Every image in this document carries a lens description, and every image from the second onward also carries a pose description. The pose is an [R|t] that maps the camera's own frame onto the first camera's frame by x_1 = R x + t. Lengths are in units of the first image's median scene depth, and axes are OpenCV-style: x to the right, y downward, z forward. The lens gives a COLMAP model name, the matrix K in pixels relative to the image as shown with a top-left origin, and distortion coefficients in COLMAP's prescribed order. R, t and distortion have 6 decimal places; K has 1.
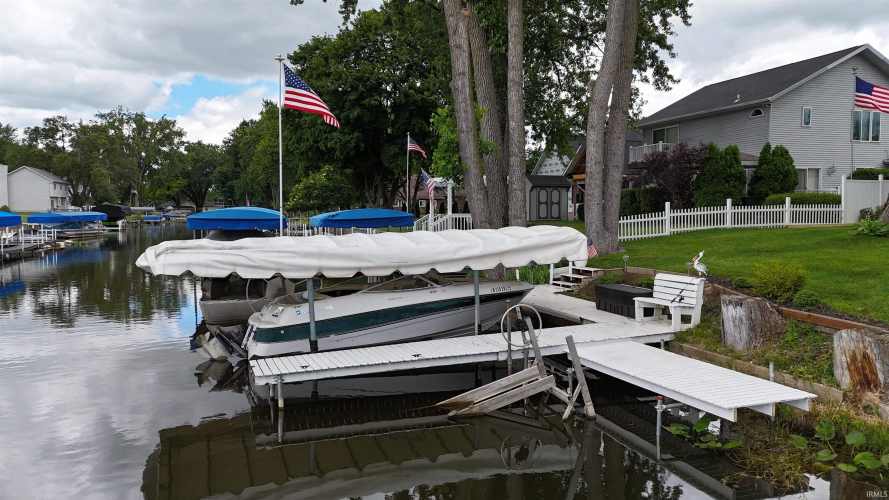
lens RADIAL K [[658.1, 0, 444.5], [0, 658.1, 250.0], [0, 0, 1]] dist [0.112556, -0.100916]
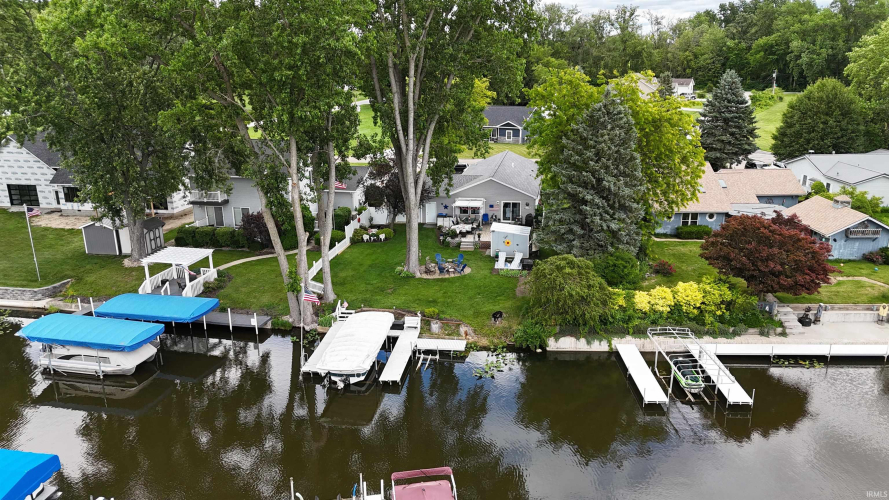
lens RADIAL K [[658.1, 0, 444.5], [0, 658.1, 250.0], [0, 0, 1]] dist [0.112556, -0.100916]
pose [[0.486615, -0.251017, 0.836777, -0.961962], [0.065051, 0.965584, 0.251827, -0.464937], [-0.871191, -0.068109, 0.486197, -0.368174]]
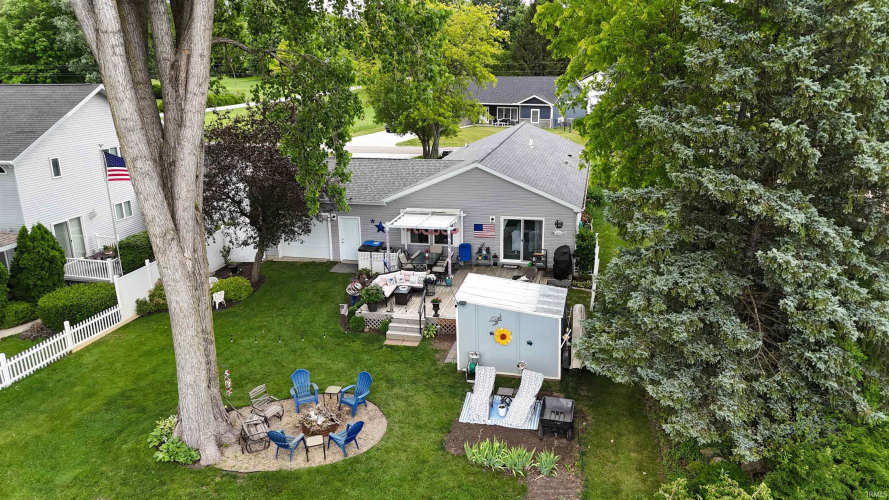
lens RADIAL K [[658.1, 0, 444.5], [0, 658.1, 250.0], [0, 0, 1]] dist [0.112556, -0.100916]
pose [[0.529724, -0.241519, 0.813056, 0.034229], [0.068610, 0.967661, 0.242744, -0.275263], [-0.845390, -0.072803, 0.529164, 0.042791]]
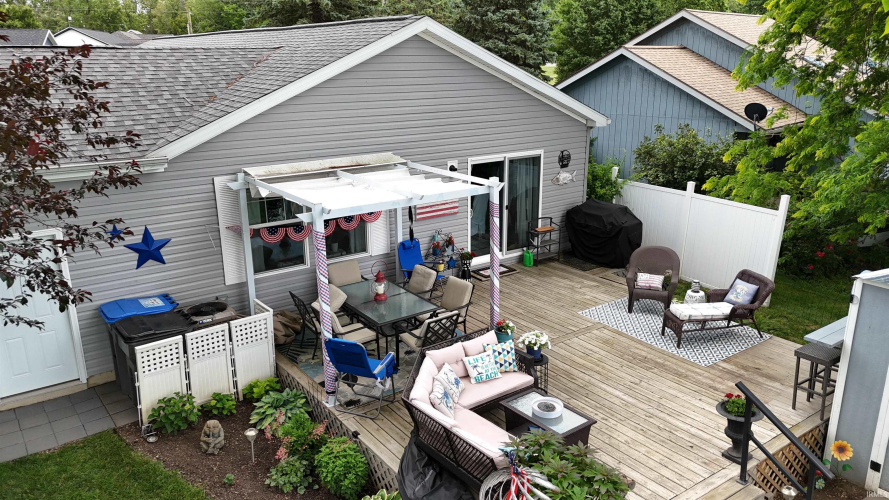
lens RADIAL K [[658.1, 0, 444.5], [0, 658.1, 250.0], [0, 0, 1]] dist [0.112556, -0.100916]
pose [[-0.286895, -0.266903, 0.920029, 0.447170], [0.071002, 0.951837, 0.298271, -0.163314], [-0.955327, 0.150897, -0.254126, 0.561039]]
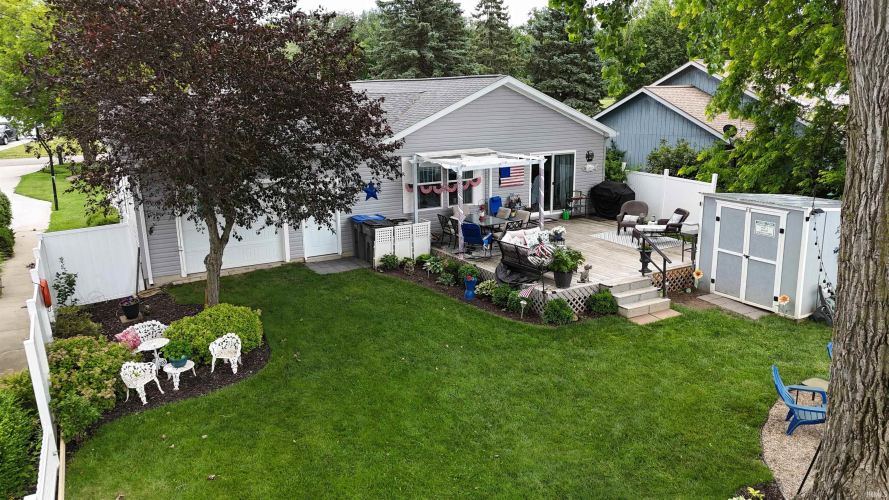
lens RADIAL K [[658.1, 0, 444.5], [0, 658.1, 250.0], [0, 0, 1]] dist [0.112556, -0.100916]
pose [[-0.185653, -0.225864, 0.956304, 0.173488], [0.079408, 0.966592, 0.243710, -0.173598], [-0.979401, 0.121184, -0.161515, 0.644567]]
